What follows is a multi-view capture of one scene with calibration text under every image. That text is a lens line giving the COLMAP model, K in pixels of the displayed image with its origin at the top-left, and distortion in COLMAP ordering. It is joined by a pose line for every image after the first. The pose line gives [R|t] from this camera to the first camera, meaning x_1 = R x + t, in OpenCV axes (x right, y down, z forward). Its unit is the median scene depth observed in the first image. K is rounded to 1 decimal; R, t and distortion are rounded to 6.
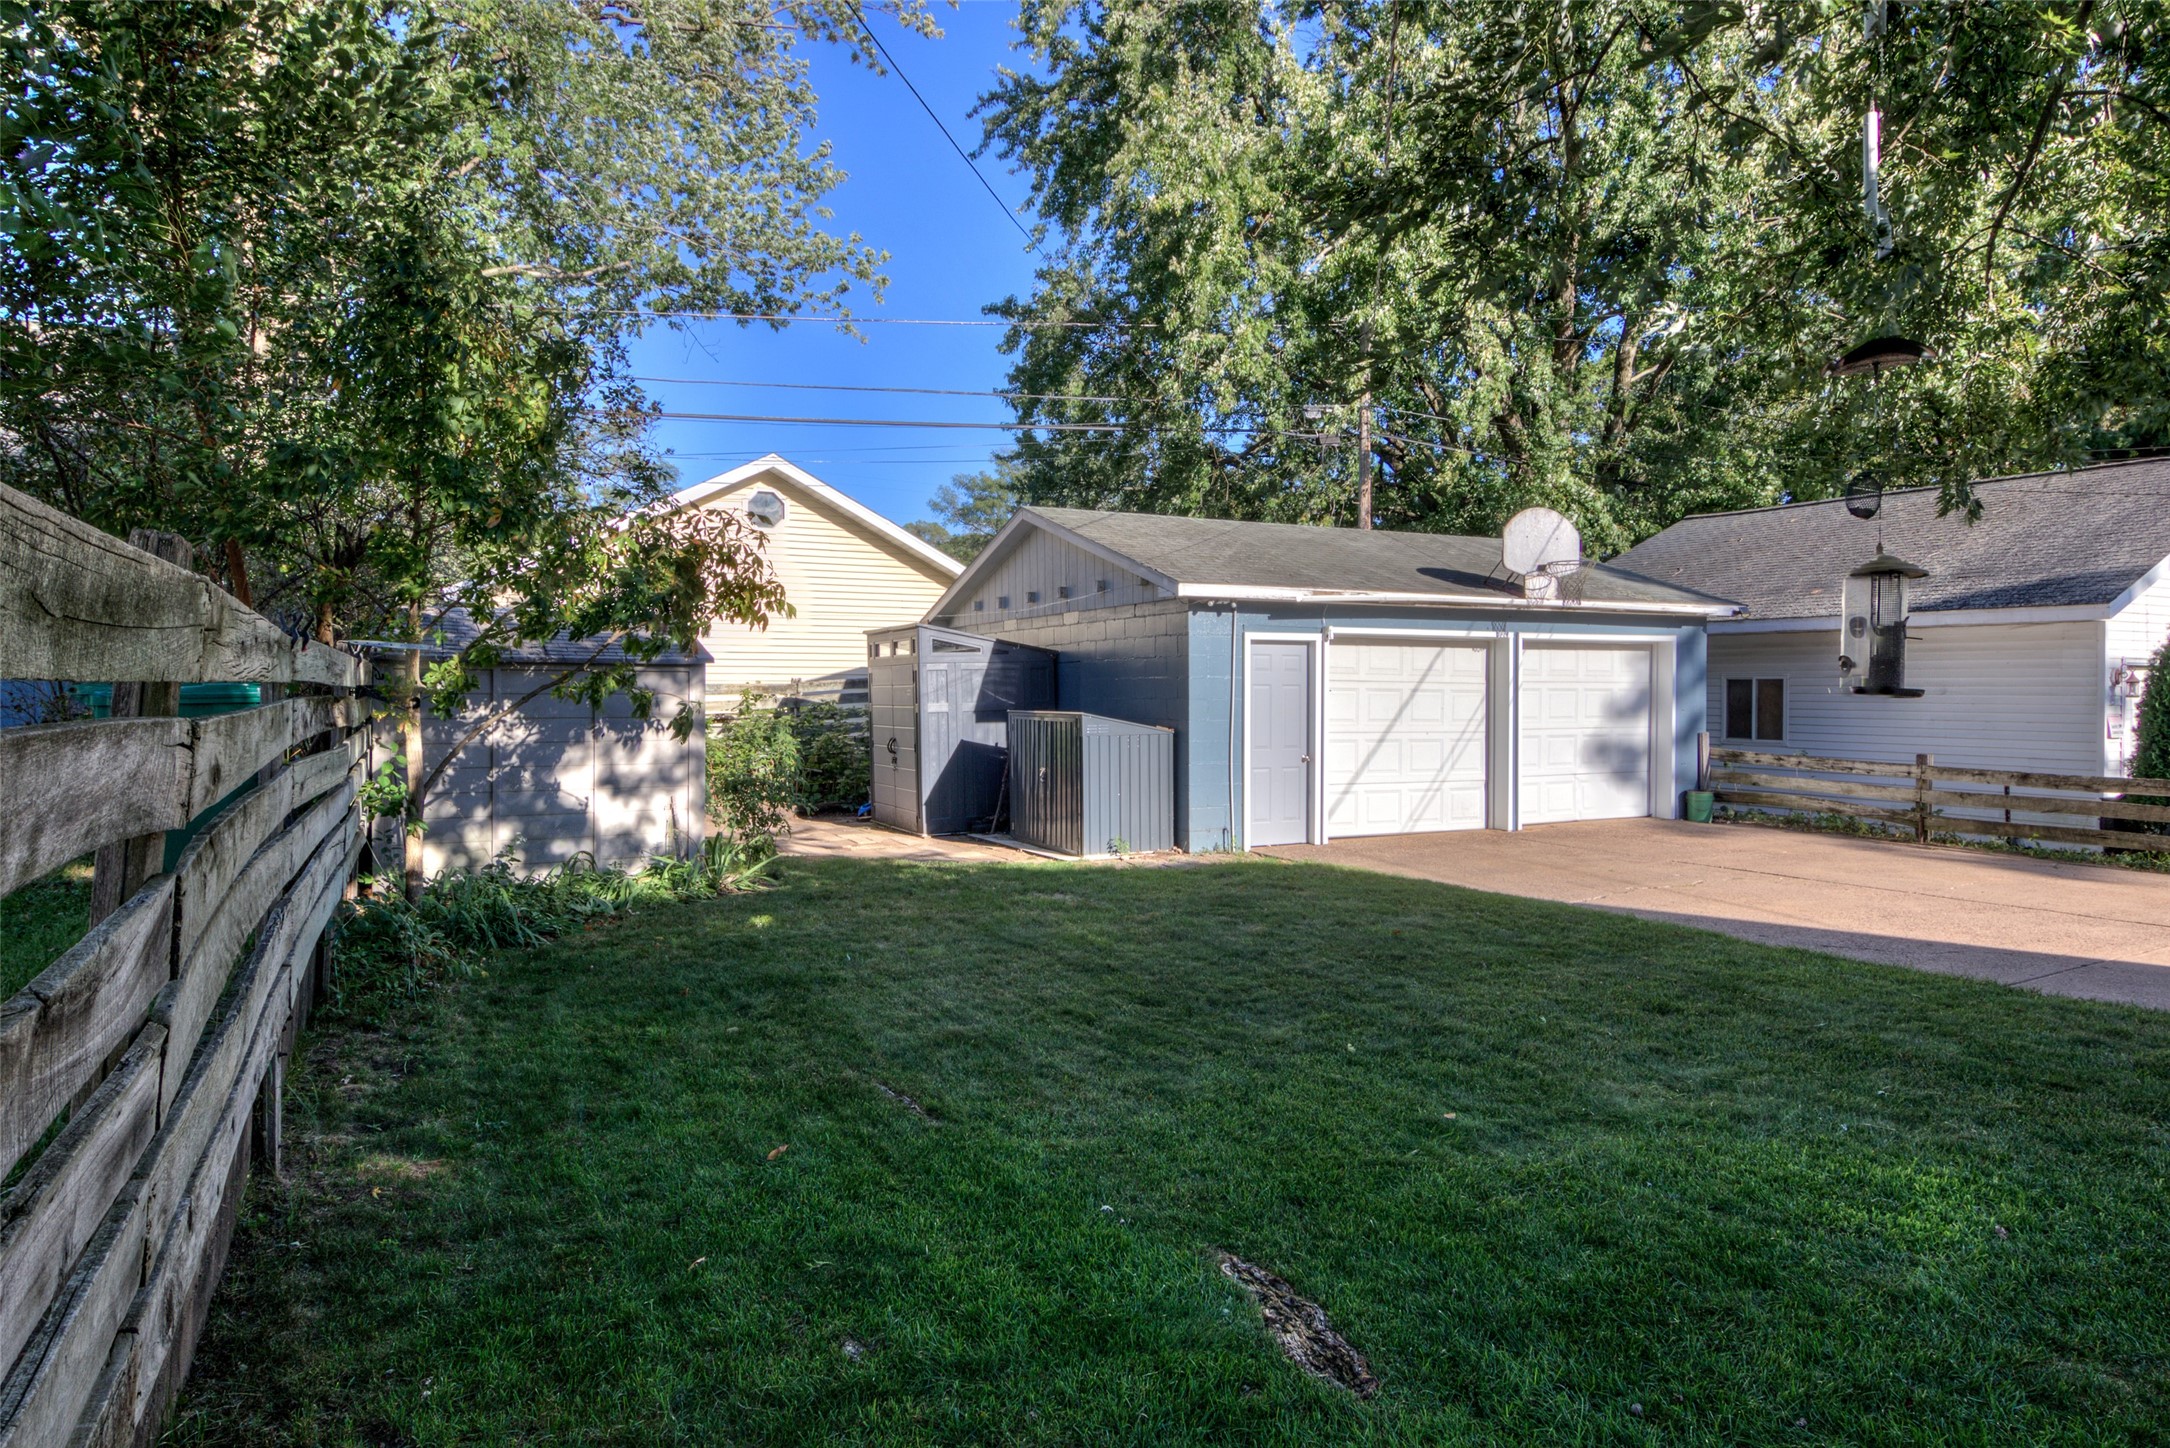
lens RADIAL K [[1260.0, 0, 1047.3], [0, 1260.0, 692.7], [0, 0, 1]] dist [-0.038356, -0.001234]
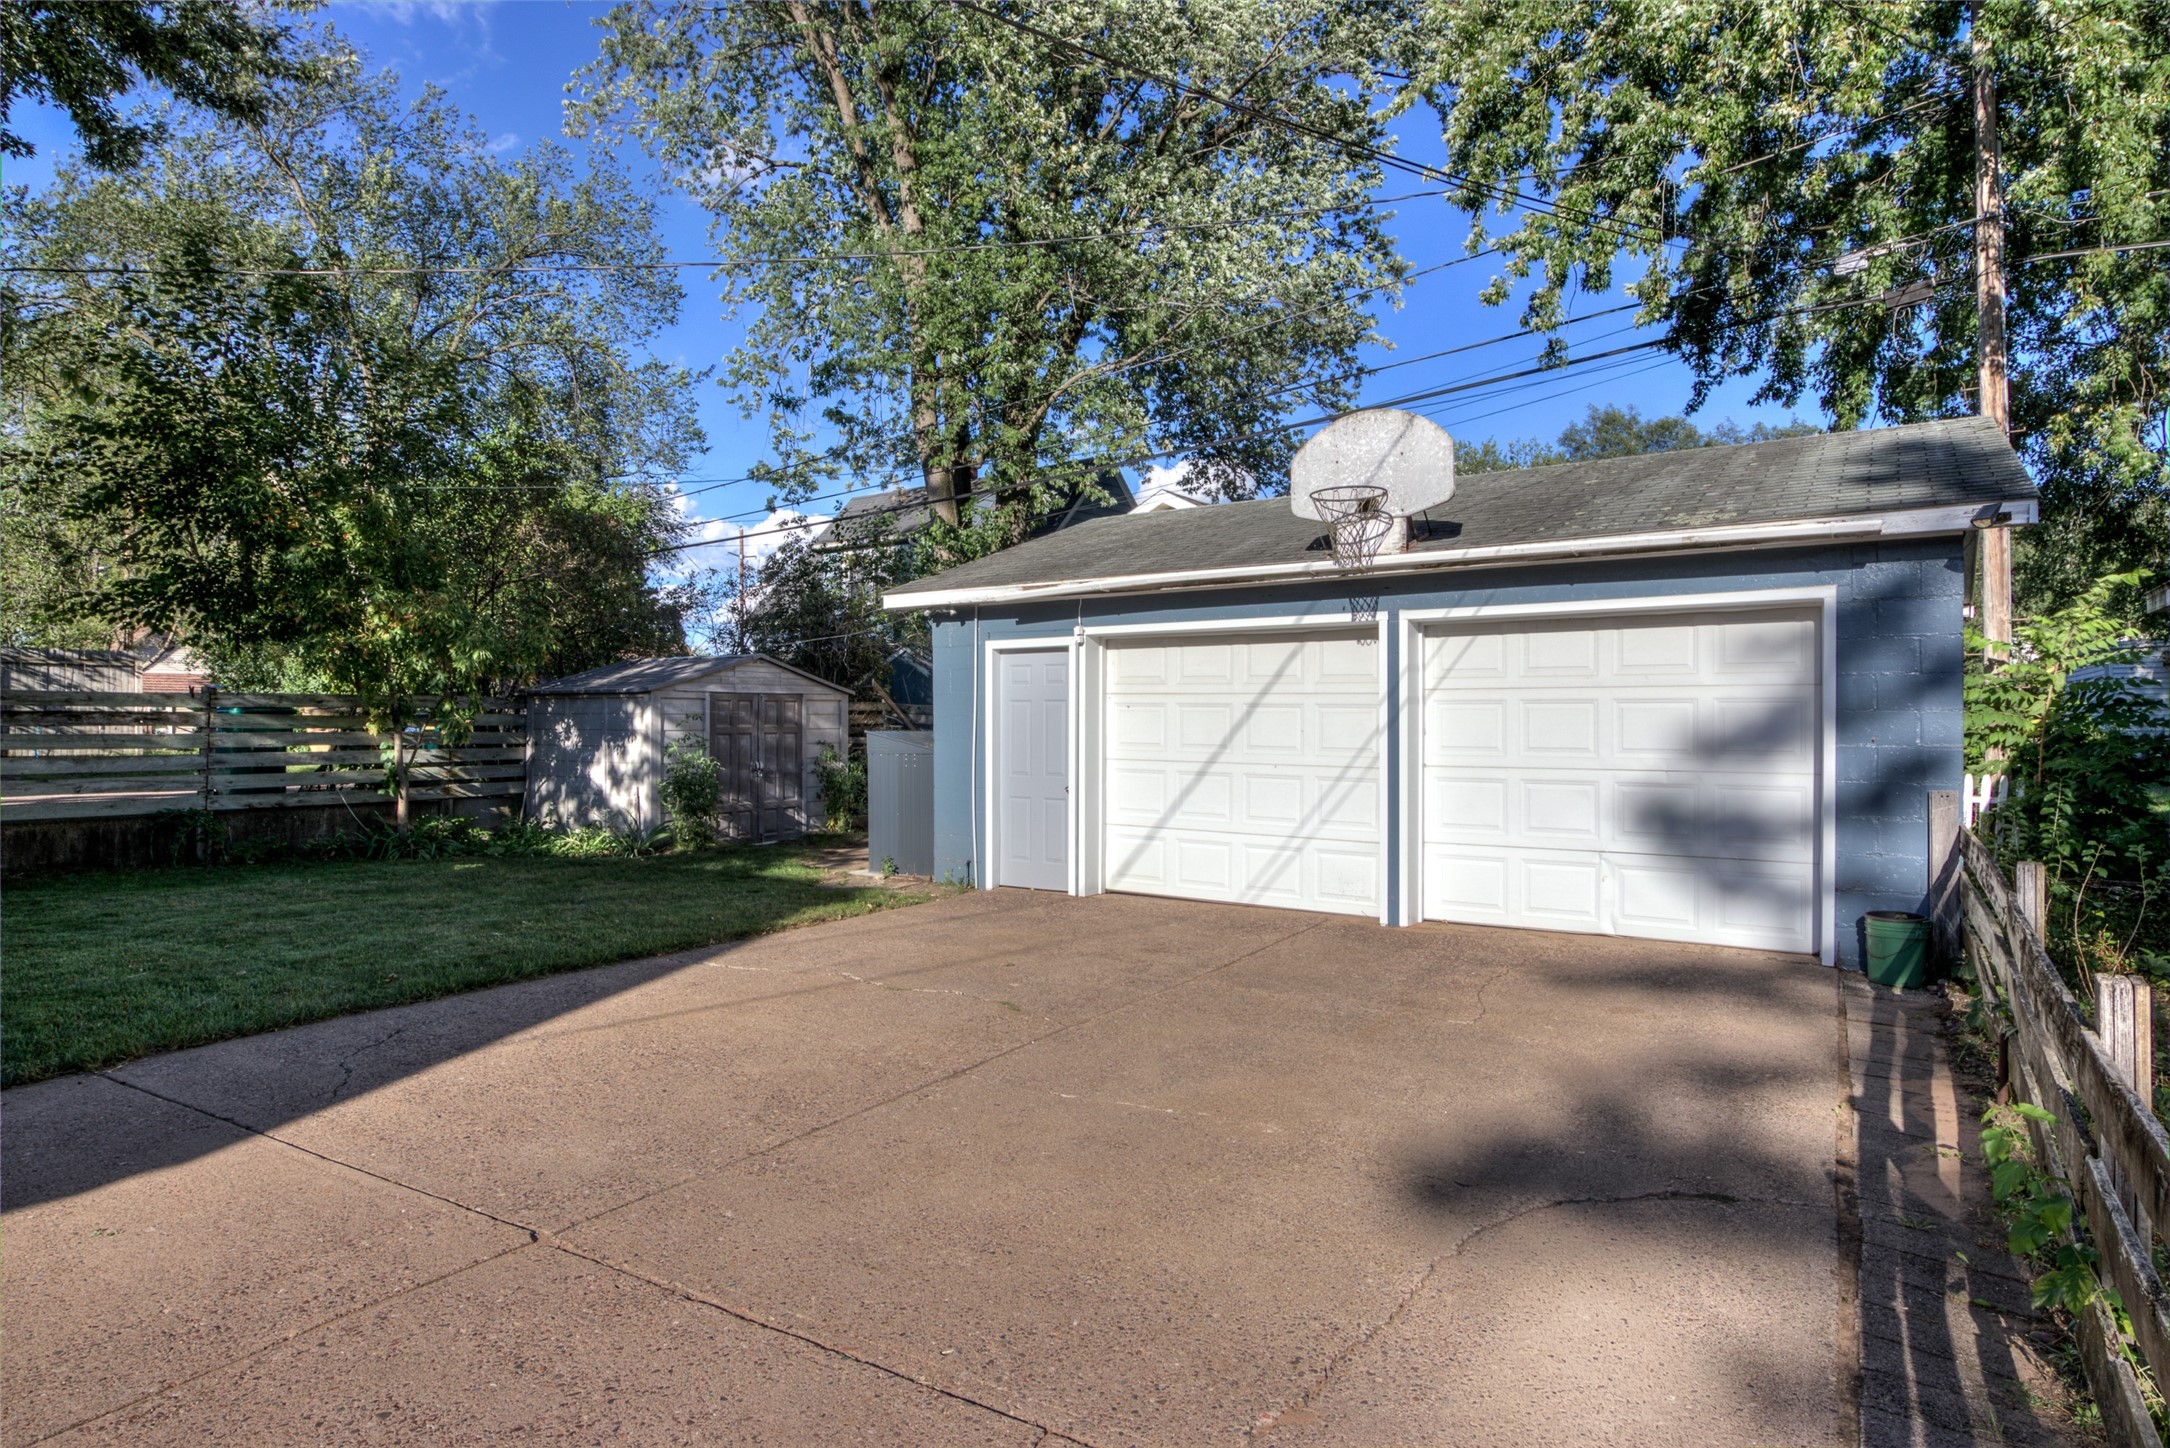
lens RADIAL K [[1260.0, 0, 1066.5], [0, 1260.0, 727.8], [0, 0, 1]] dist [-0.038356, -0.001234]
pose [[0.487334, 0.004599, -0.873204, 0.852866], [-0.000268, 0.999987, 0.005117, 0.007178], [0.873216, -0.002260, 0.487328, 0.555110]]
